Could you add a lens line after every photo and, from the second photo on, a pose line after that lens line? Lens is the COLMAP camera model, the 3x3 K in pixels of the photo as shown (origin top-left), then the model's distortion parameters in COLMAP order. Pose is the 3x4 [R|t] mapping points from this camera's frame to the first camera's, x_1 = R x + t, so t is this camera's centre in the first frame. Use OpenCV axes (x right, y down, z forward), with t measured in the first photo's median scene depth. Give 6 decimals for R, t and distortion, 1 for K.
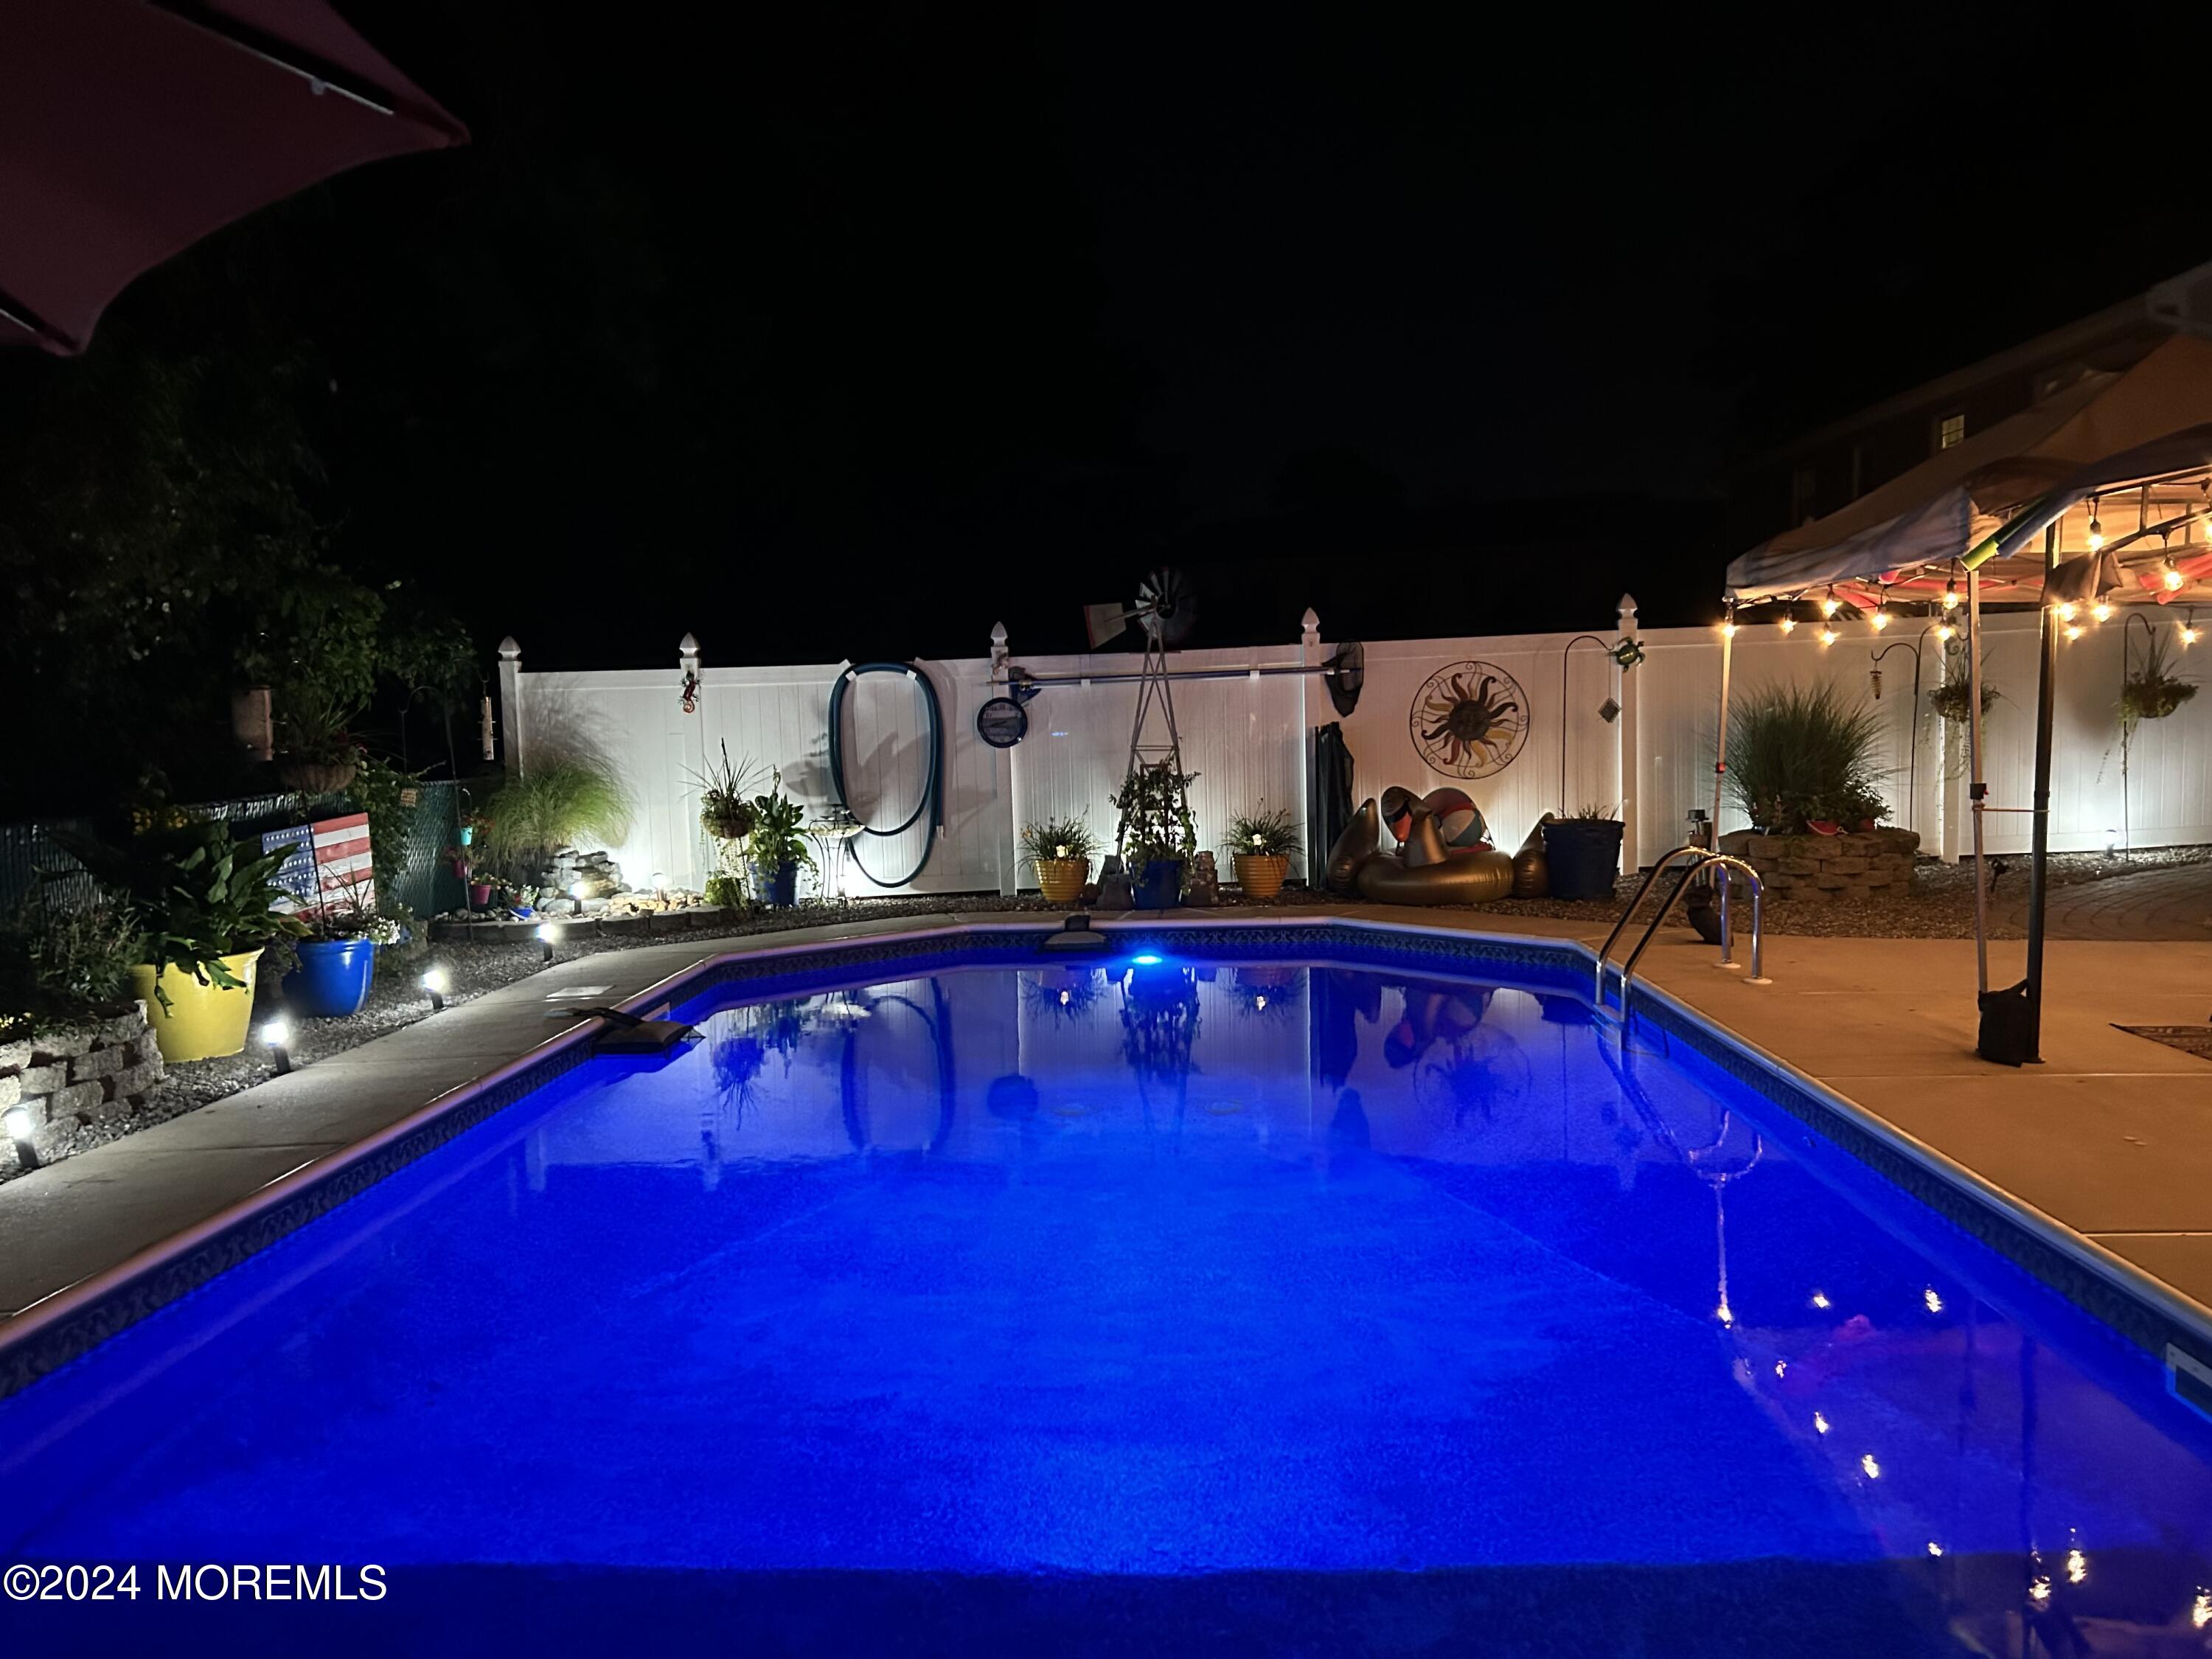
lens RADIAL K [[1654.6, 0, 1106.0], [0, 1654.6, 829.5], [0, 0, 1]] dist [0.085809, -0.130531]
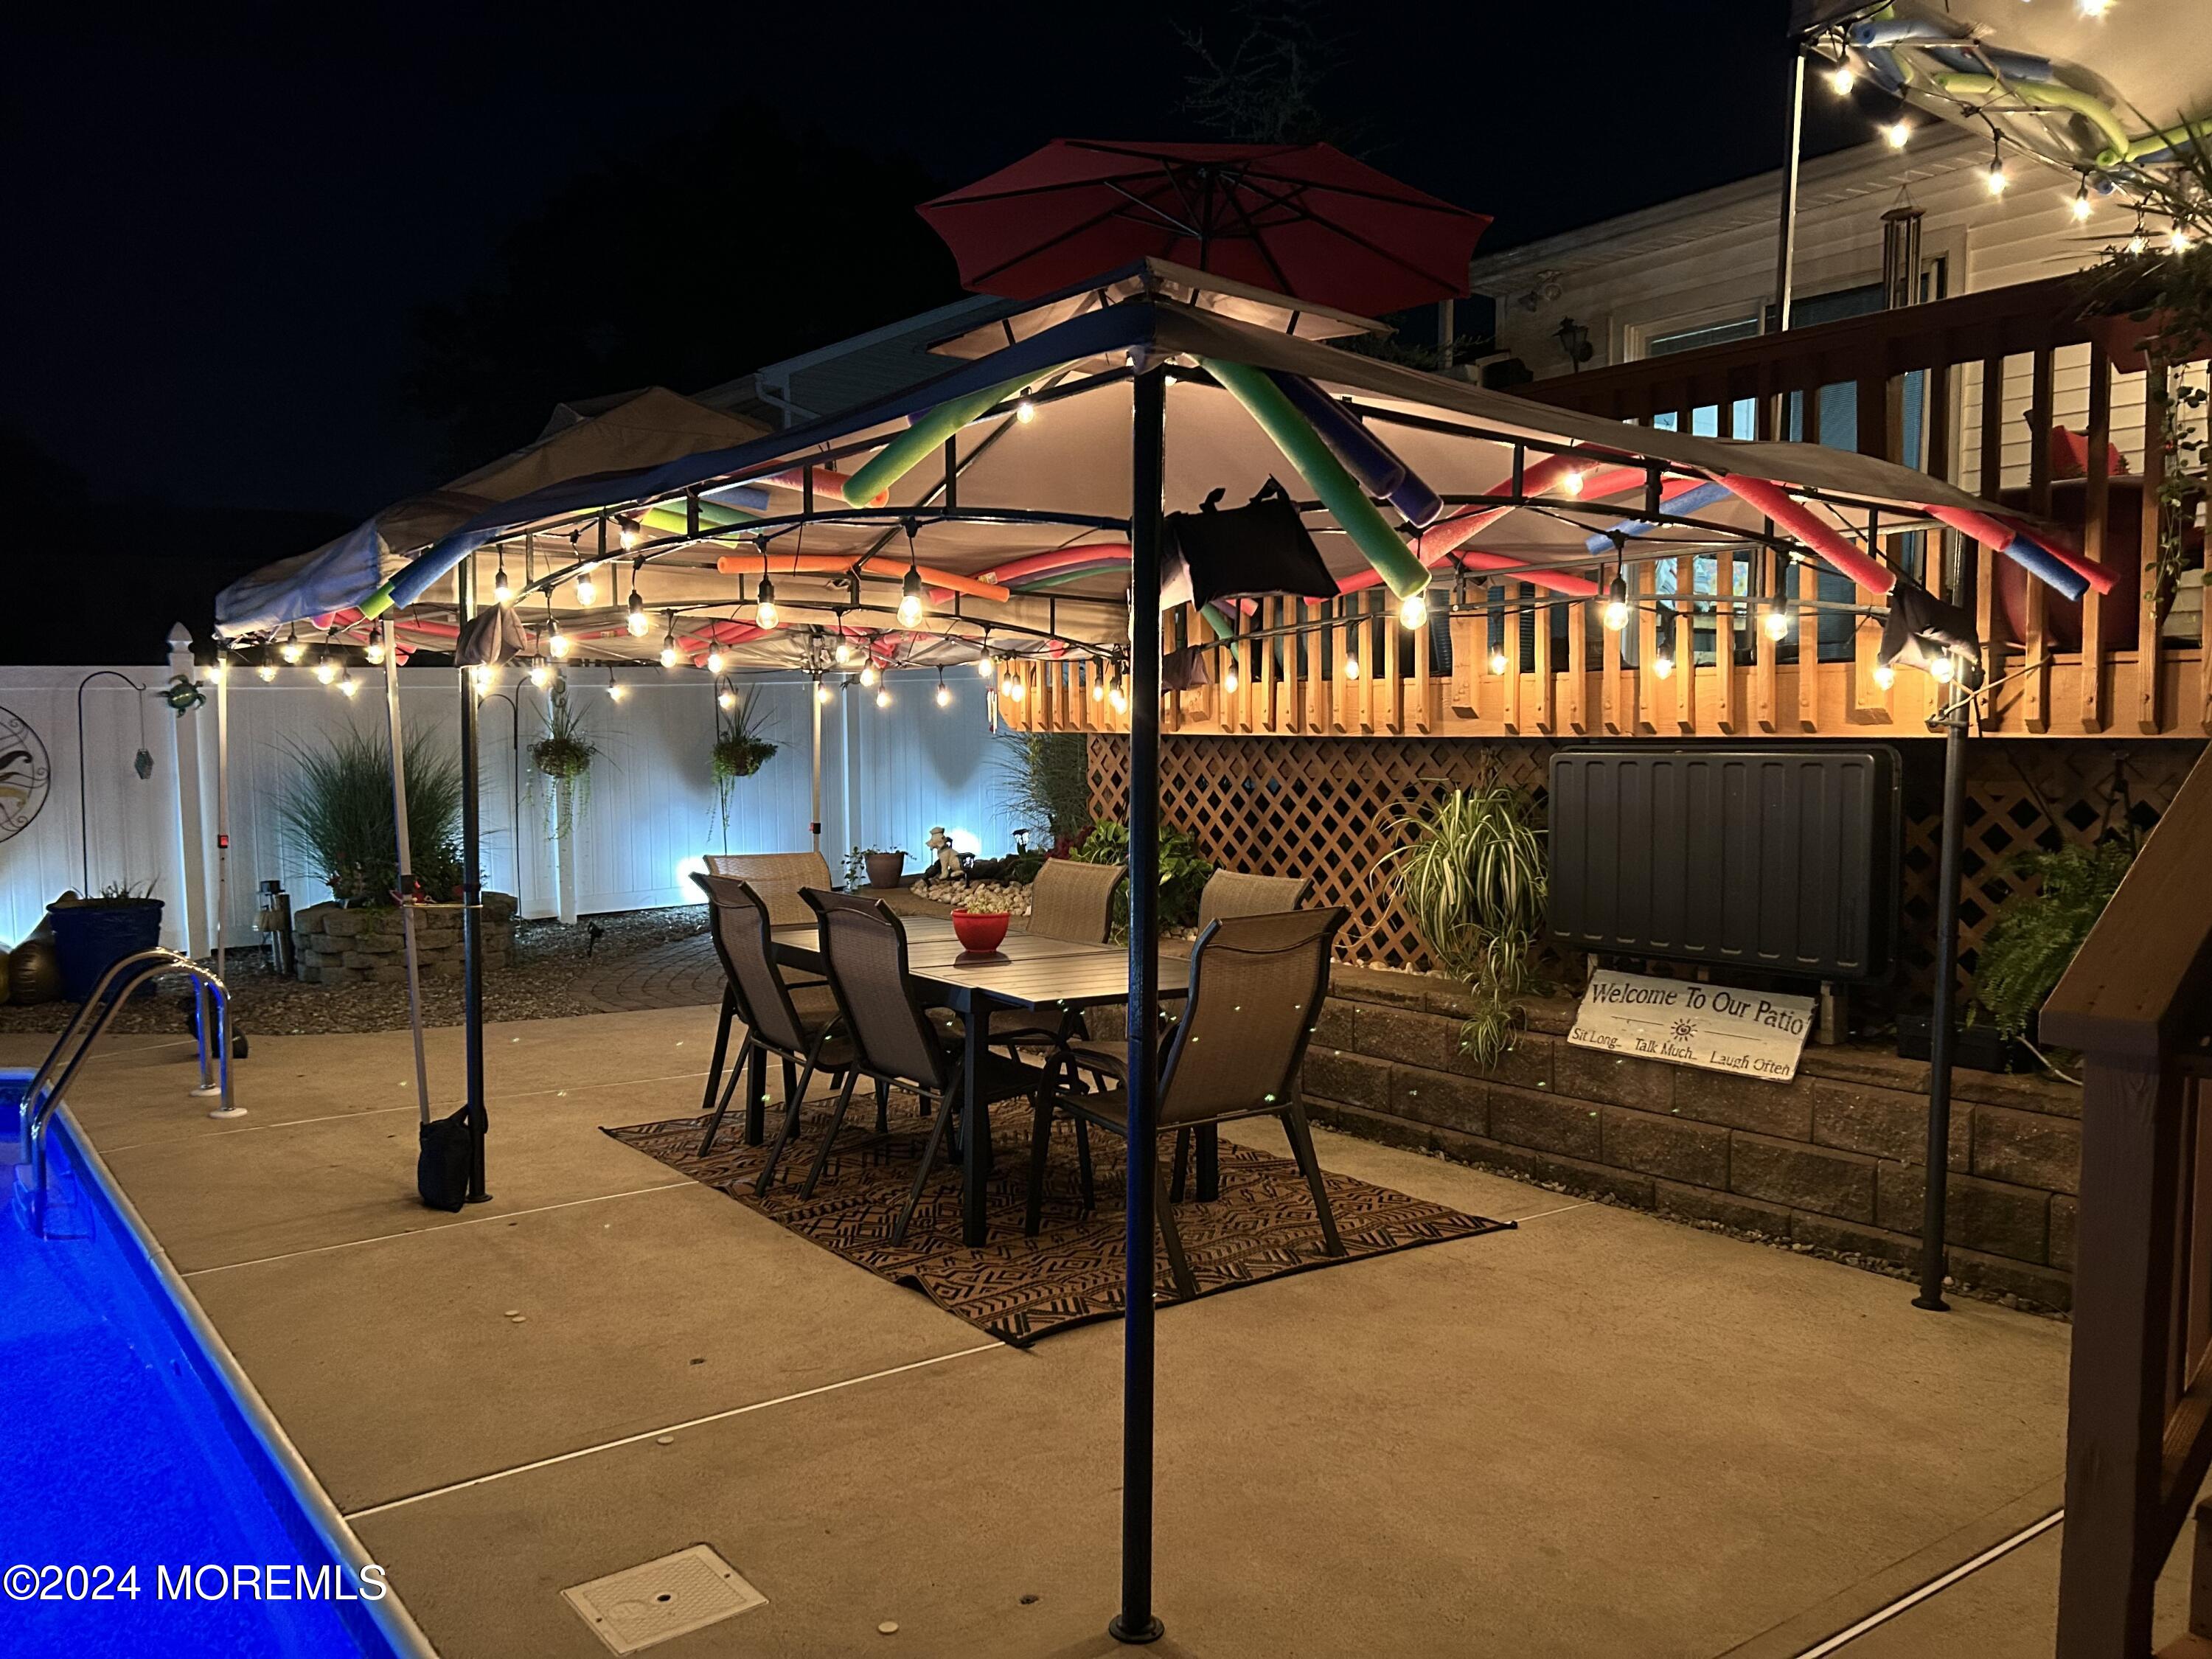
lens RADIAL K [[1663.0, 0, 1114.2], [0, 1663.0, 839.5], [0, 0, 1]] dist [0.036915, -0.037668]
pose [[0.754670, -0.022577, 0.655716, 0.125834], [0.033446, 0.999432, -0.004082, -0.015836], [-0.655251, 0.025012, 0.754997, 0.073733]]
